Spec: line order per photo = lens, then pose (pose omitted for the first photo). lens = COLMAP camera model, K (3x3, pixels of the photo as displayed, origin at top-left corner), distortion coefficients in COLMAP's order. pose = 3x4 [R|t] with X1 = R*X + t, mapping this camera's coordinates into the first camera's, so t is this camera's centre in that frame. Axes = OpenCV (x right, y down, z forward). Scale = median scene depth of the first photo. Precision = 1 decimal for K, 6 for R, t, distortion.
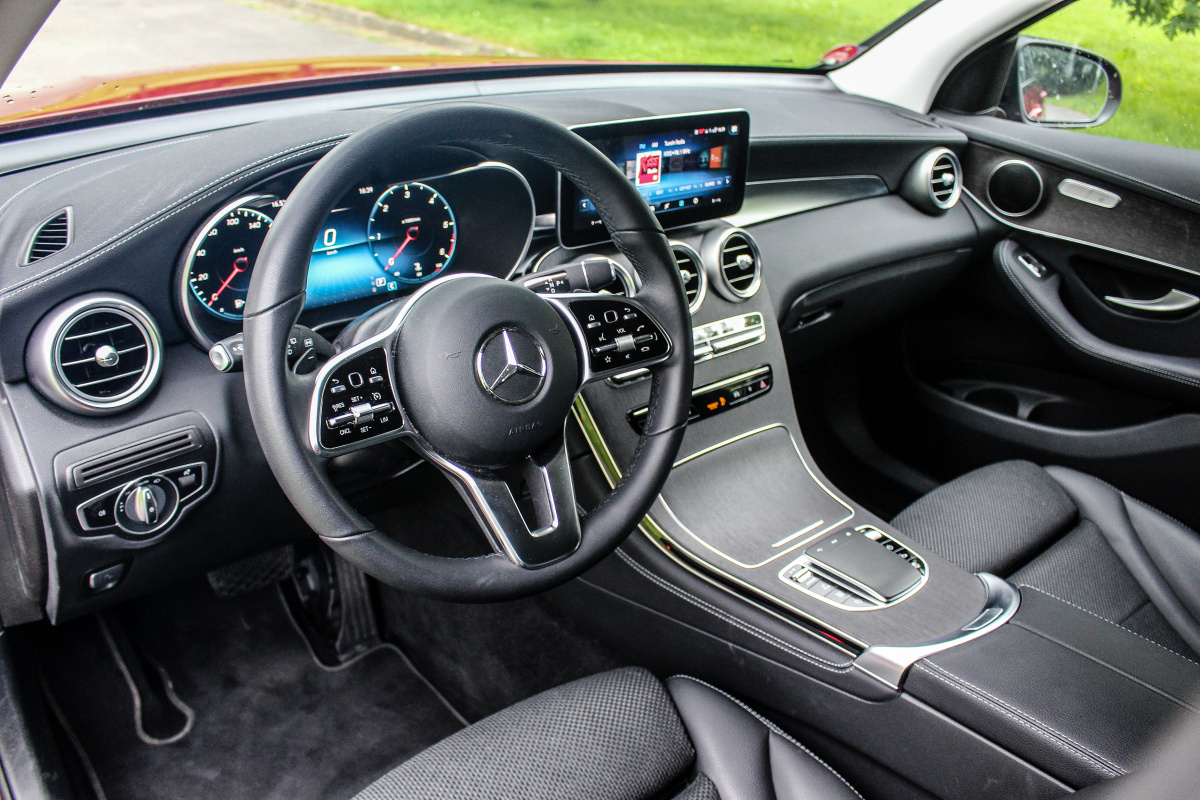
lens RADIAL K [[999.9, 0, 599.7], [0, 999.9, 374.6], [0, 0, 1]] dist [-0.144932, 0.101472]
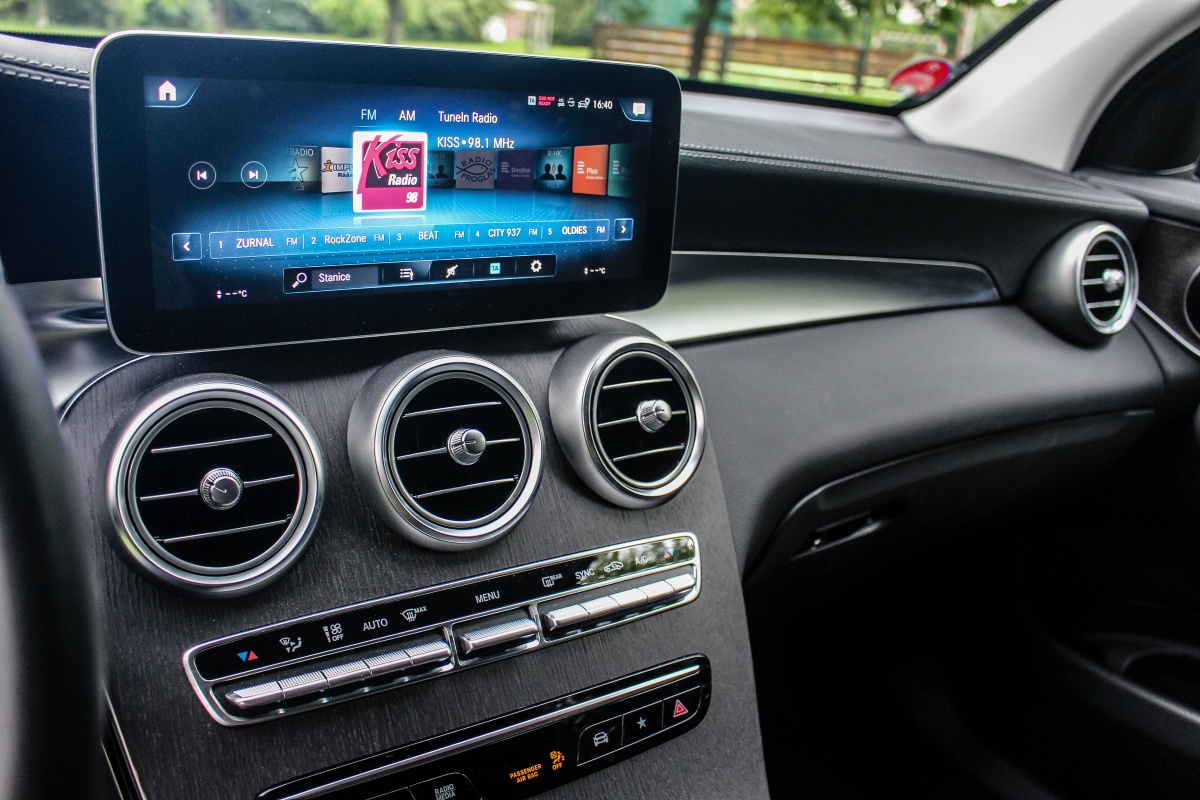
lens RADIAL K [[999.9, 0, 599.7], [0, 999.9, 374.6], [0, 0, 1]] dist [-0.144932, 0.101472]
pose [[0.993323, 0.052758, -0.102598, 0.163078], [-0.066828, 0.988044, -0.138936, -0.068119], [0.094041, 0.144864, 0.984972, 0.562683]]
